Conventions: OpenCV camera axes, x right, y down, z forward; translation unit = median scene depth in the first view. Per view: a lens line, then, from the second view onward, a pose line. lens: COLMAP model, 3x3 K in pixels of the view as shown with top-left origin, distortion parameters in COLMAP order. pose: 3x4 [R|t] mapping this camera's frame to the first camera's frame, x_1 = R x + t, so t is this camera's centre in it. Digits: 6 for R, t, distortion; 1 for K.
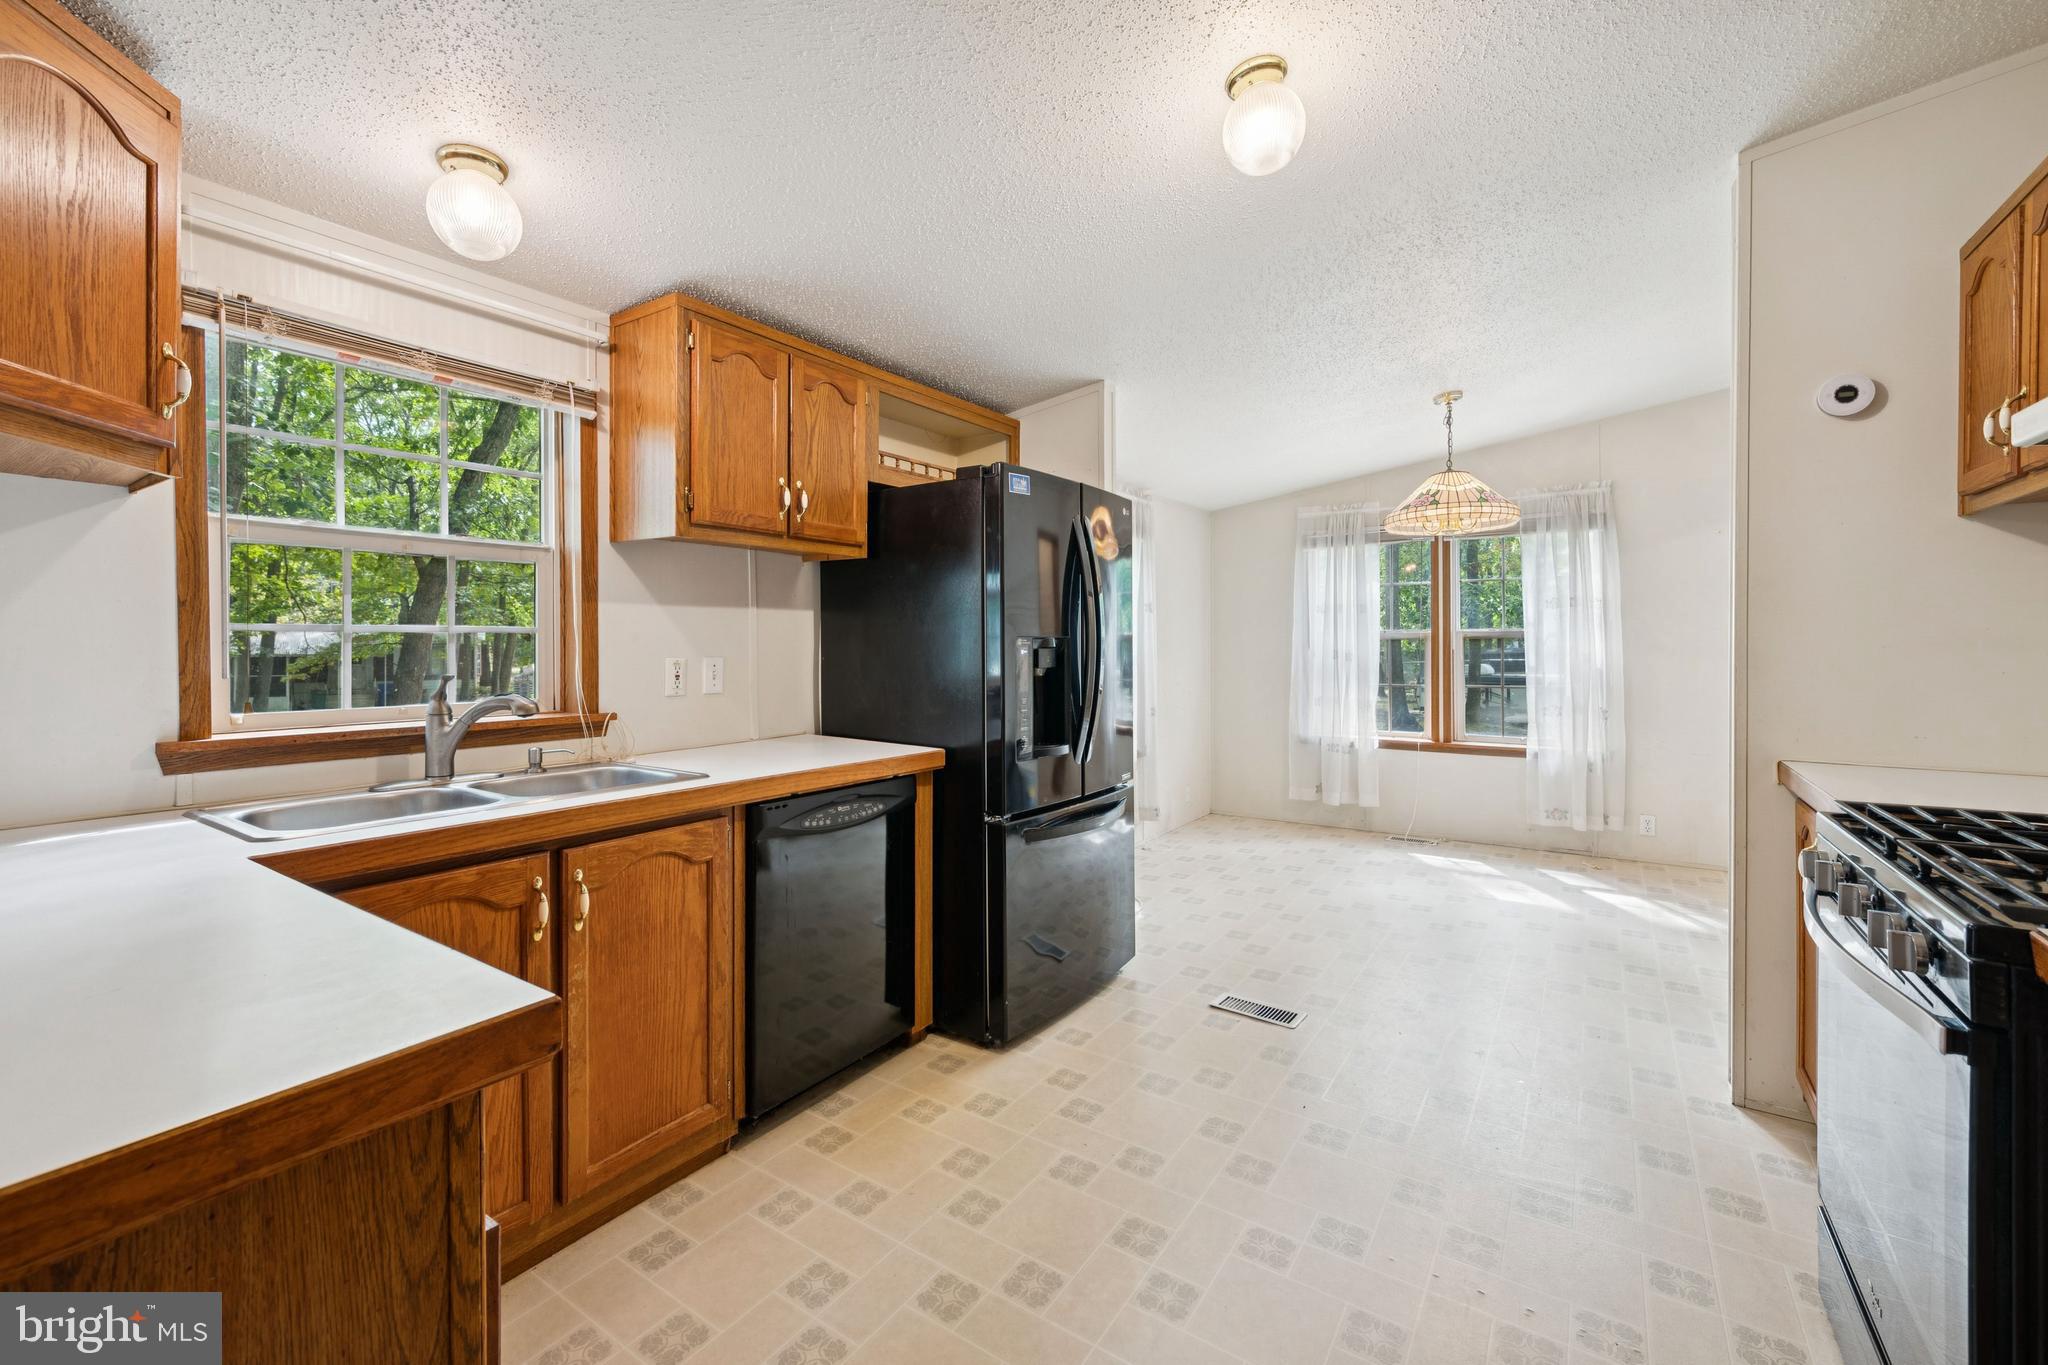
lens RADIAL K [[827.5, 0, 1043.3], [0, 827.5, 642.6], [0, 0, 1]] dist [0.005041, -0.000499]
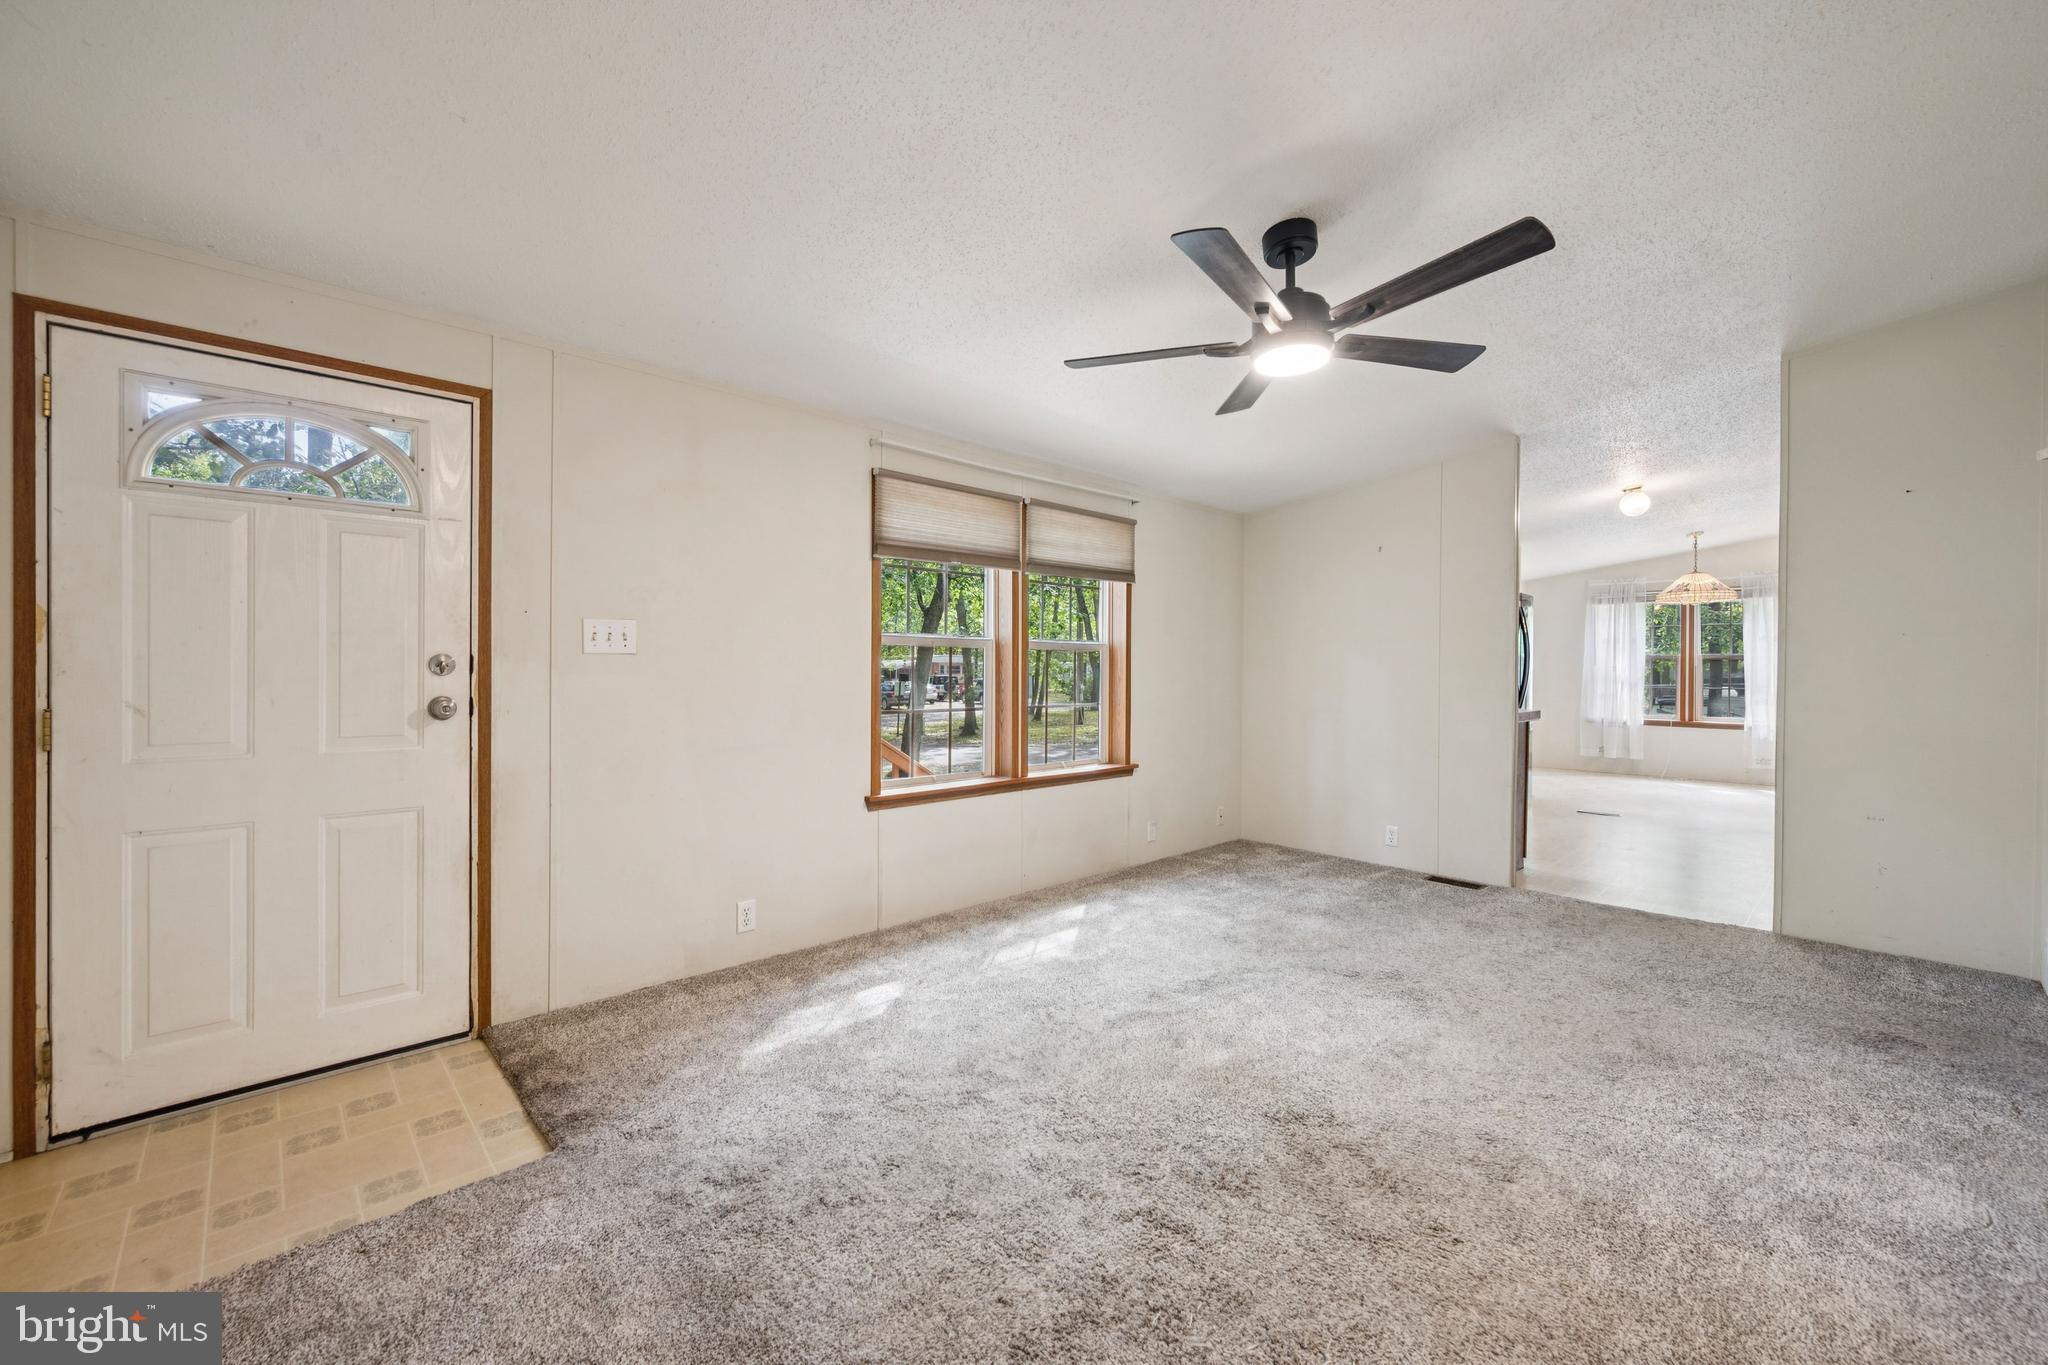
lens RADIAL K [[827.5, 0, 1034.4], [0, 827.5, 665.8], [0, 0, 1]] dist [0.005041, -0.000499]
pose [[0.978076, 0.012468, -0.207876, -0.513218], [-0.011295, 0.999913, 0.006829, 0.012447], [0.207943, -0.004331, 0.978131, -1.017433]]
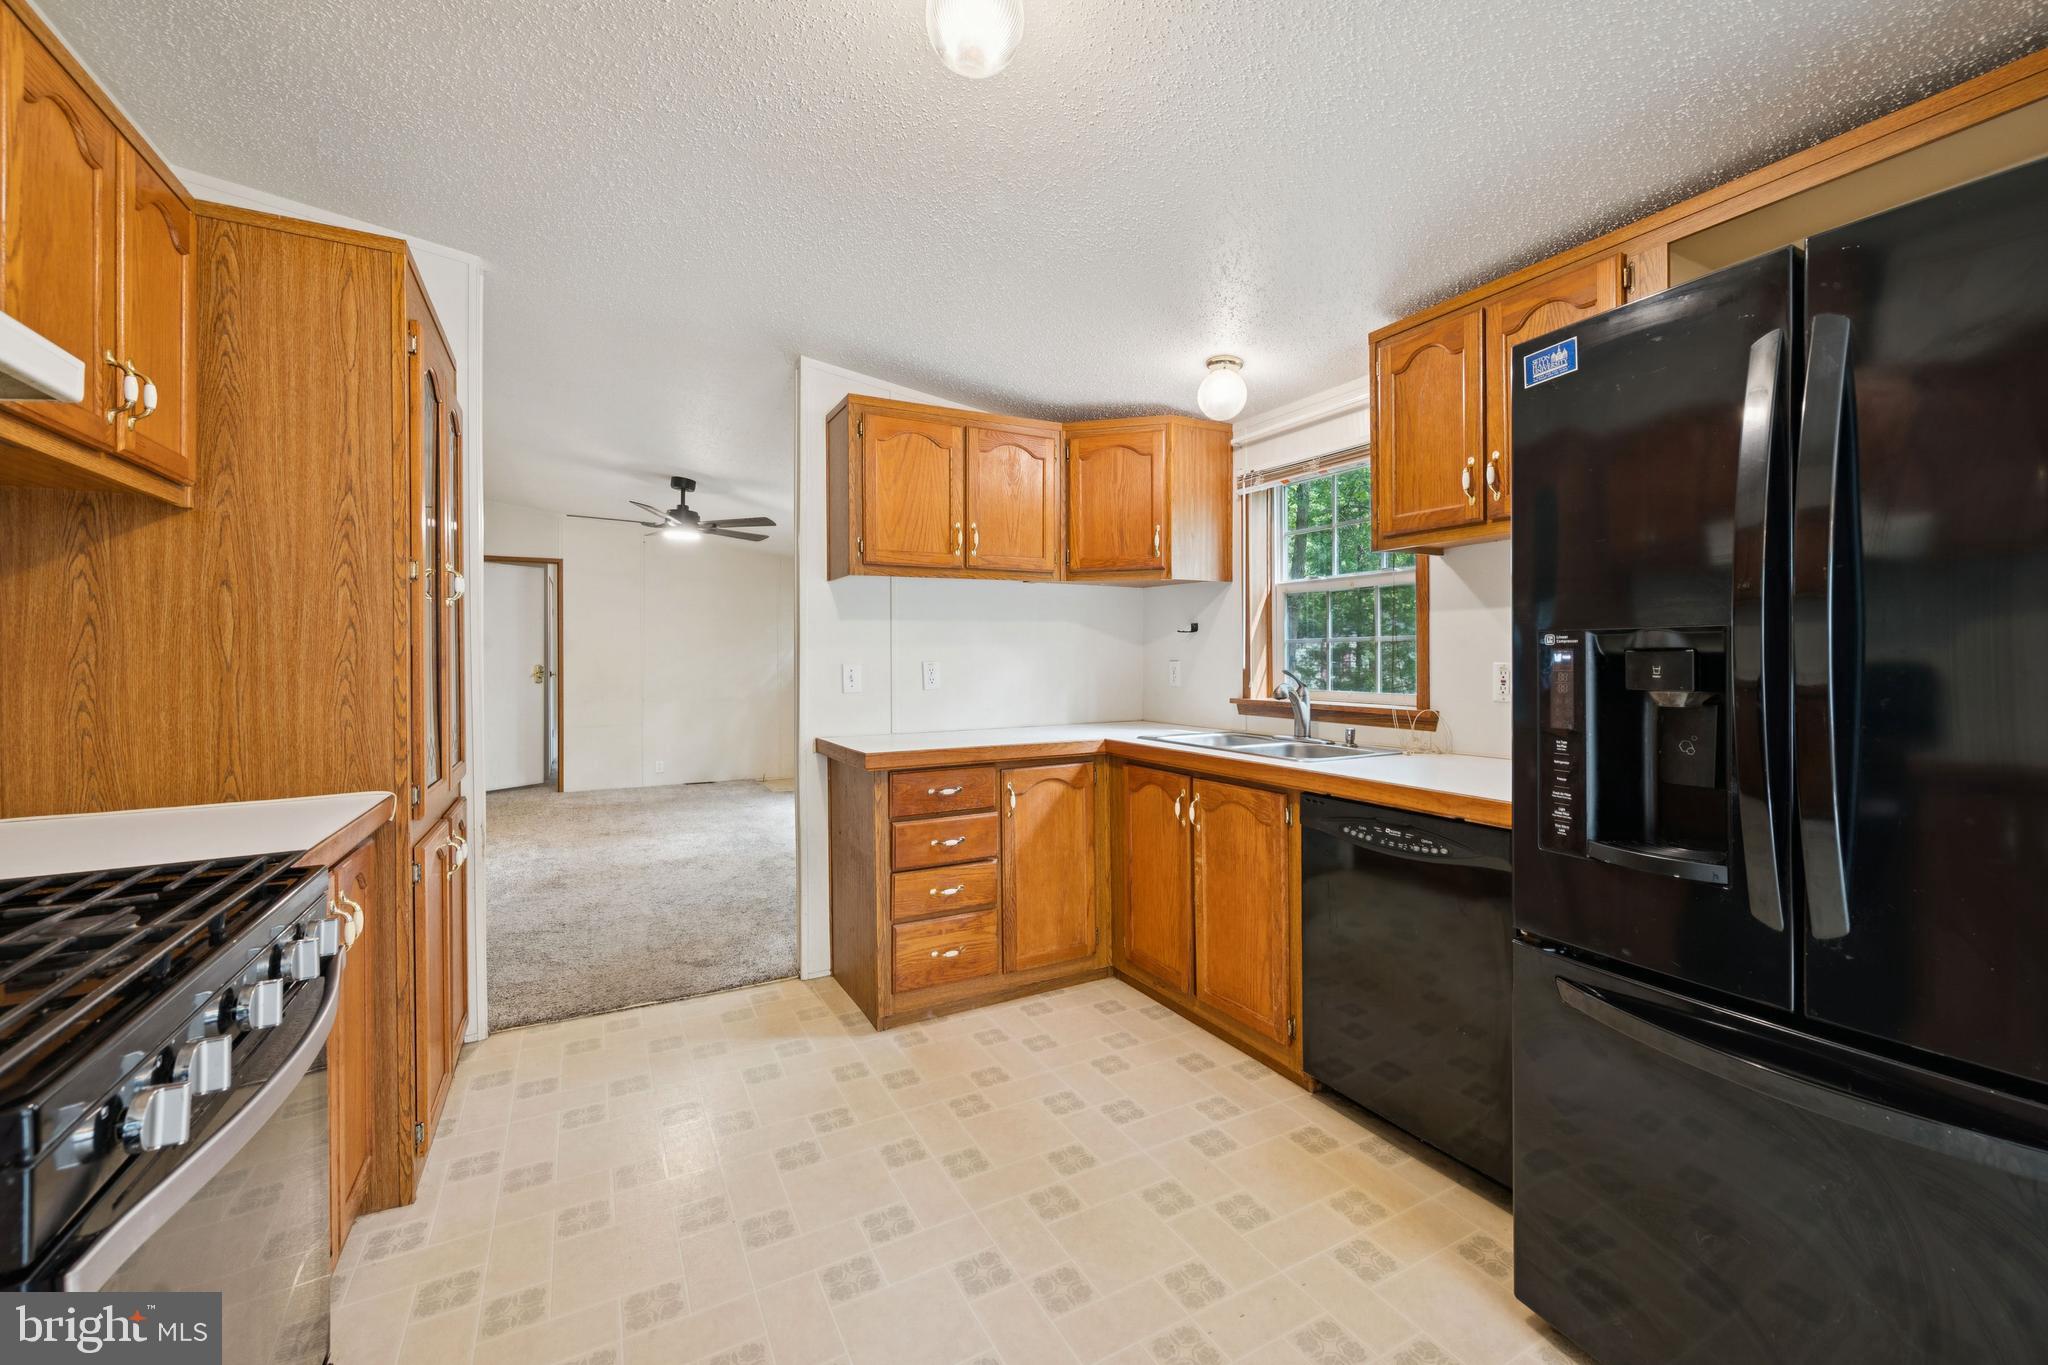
lens RADIAL K [[827.5, 0, 1039.6], [0, 827.5, 651.2], [0, 0, 1]] dist [0.005041, -0.000499]
pose [[-0.455672, -0.001488, -0.890147, 0.346216], [0.009577, 0.999933, -0.006574, 0.003731], [0.890096, -0.011520, -0.455627, 0.511100]]
